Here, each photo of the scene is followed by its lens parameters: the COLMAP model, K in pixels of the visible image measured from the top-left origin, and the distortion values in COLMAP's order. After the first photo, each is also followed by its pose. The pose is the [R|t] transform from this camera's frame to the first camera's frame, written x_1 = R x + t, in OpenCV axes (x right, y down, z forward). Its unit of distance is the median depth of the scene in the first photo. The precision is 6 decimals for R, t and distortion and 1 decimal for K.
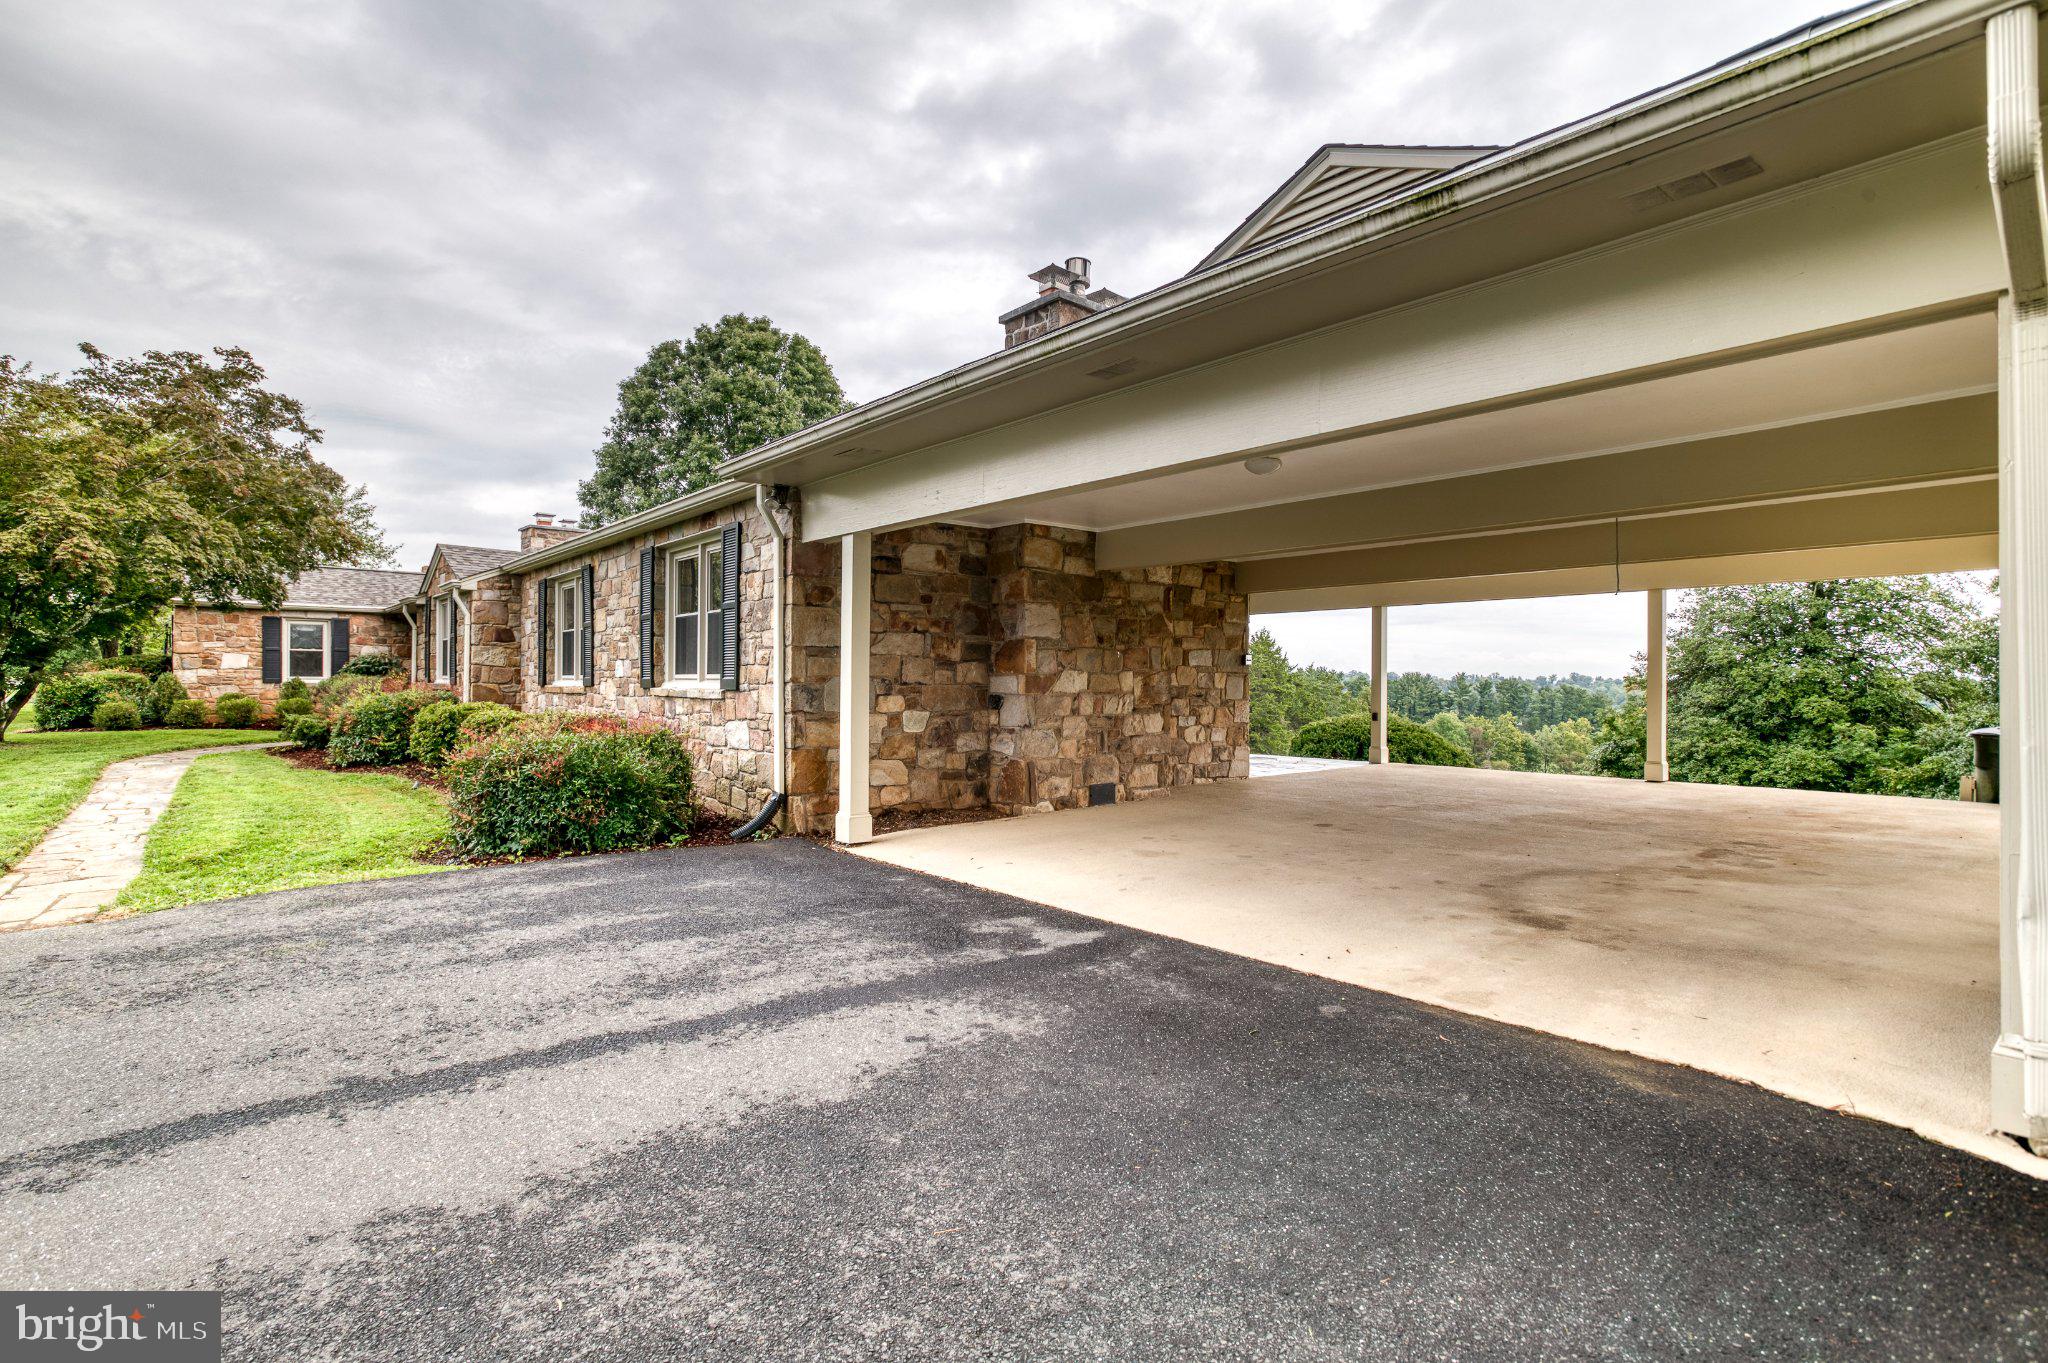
lens RADIAL K [[986.3, 0, 1015.5], [0, 986.3, 675.0], [0, 0, 1]] dist [-0.057192, 0.028024]
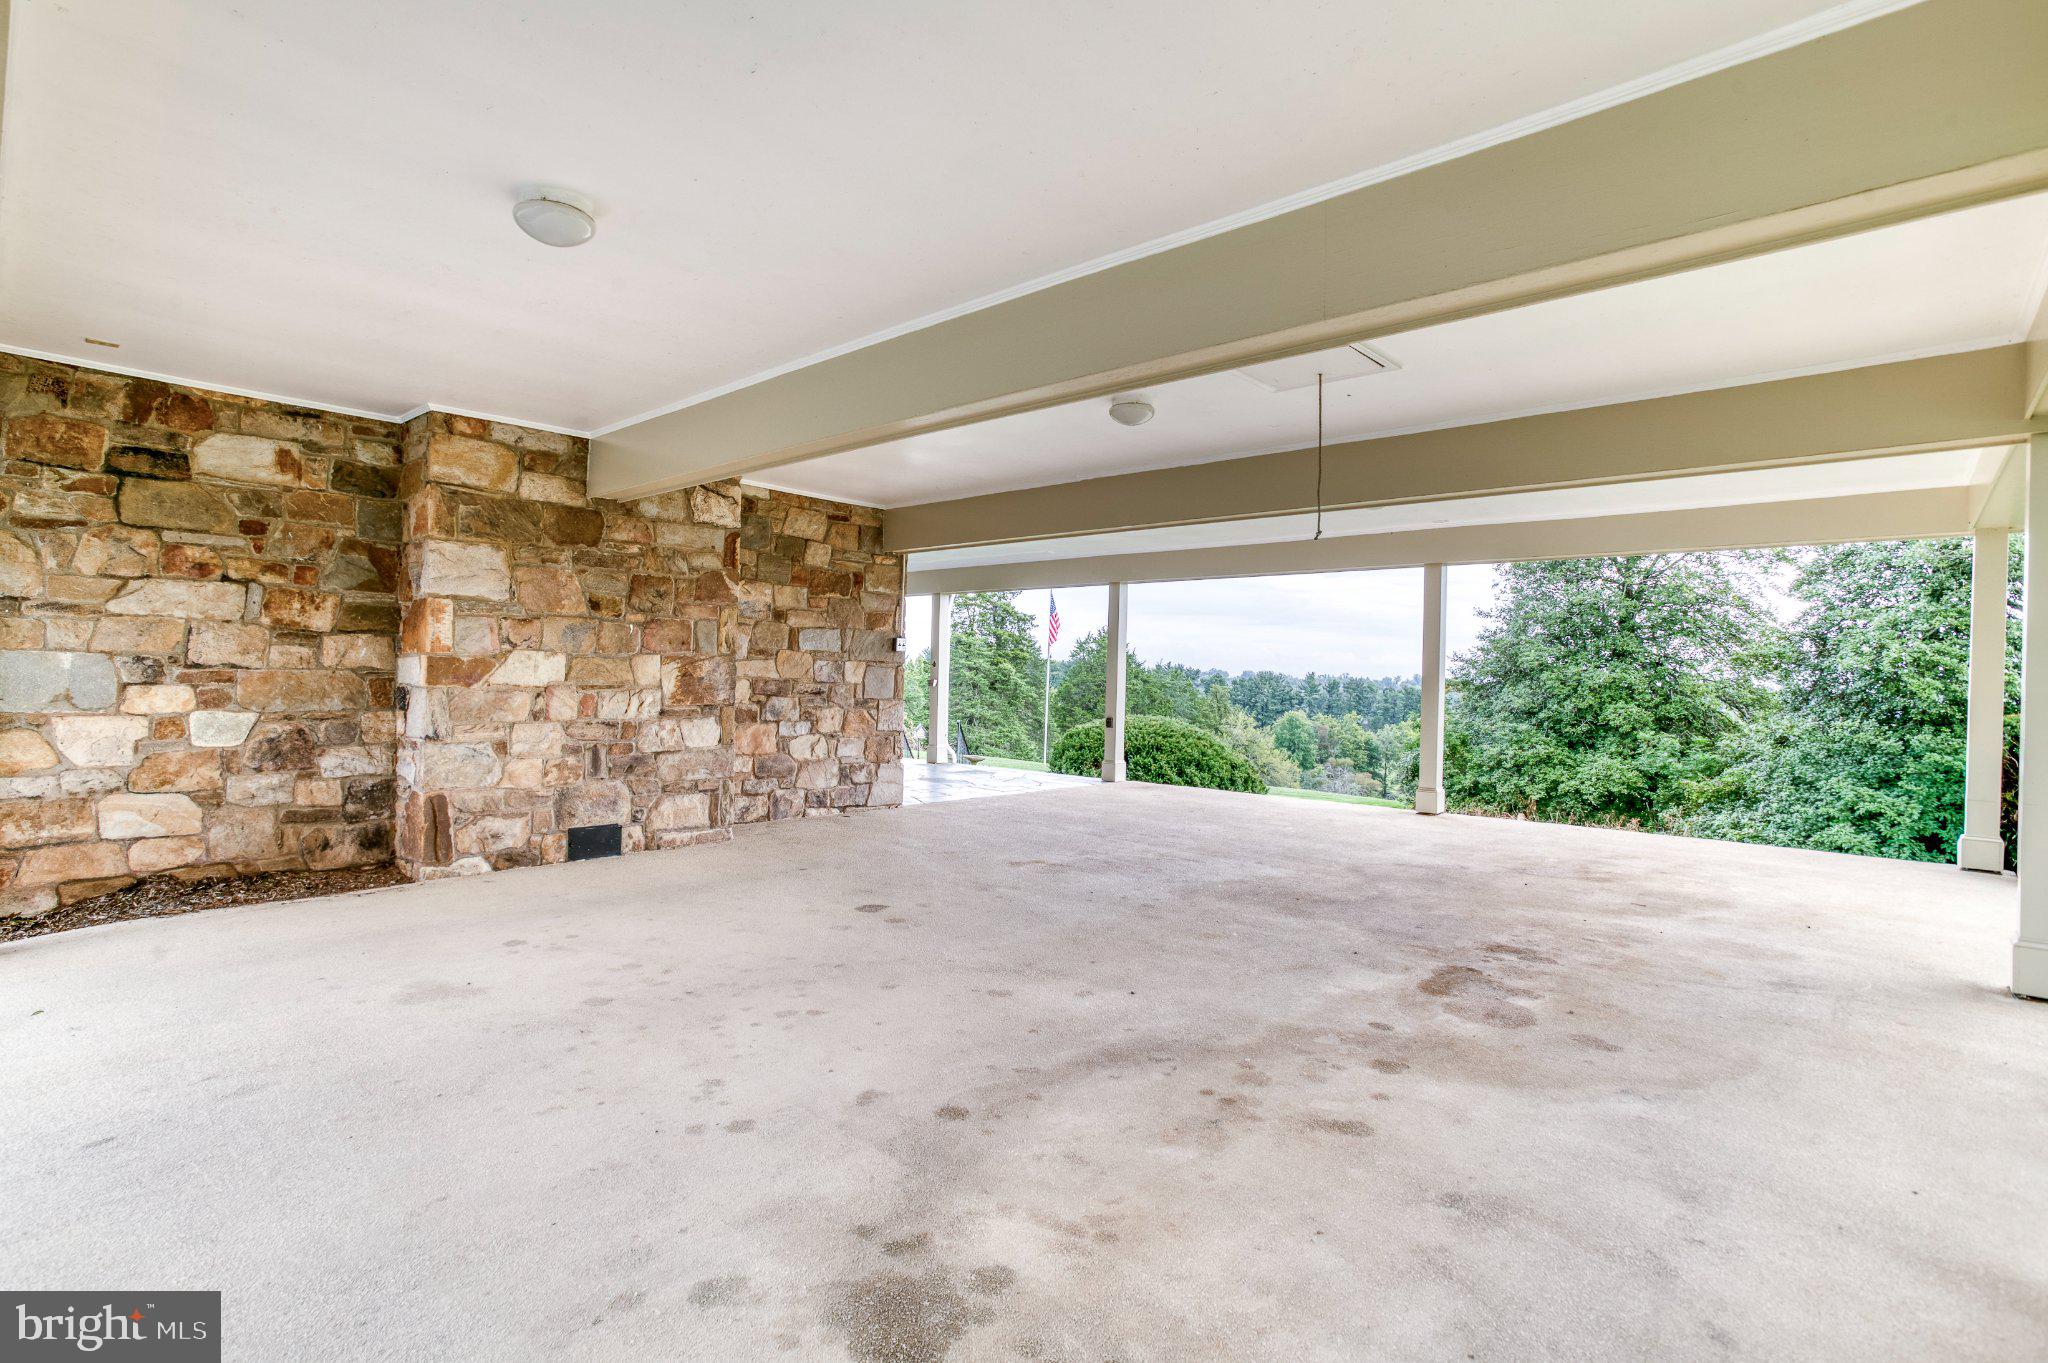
lens RADIAL K [[986.3, 0, 1015.5], [0, 986.3, 675.0], [0, 0, 1]] dist [-0.057192, 0.028024]
pose [[0.991094, 0.017699, 0.131981, 0.264756], [-0.018642, 0.999809, 0.005912, 0.001444], [-0.131851, -0.008320, 0.991235, 0.309683]]
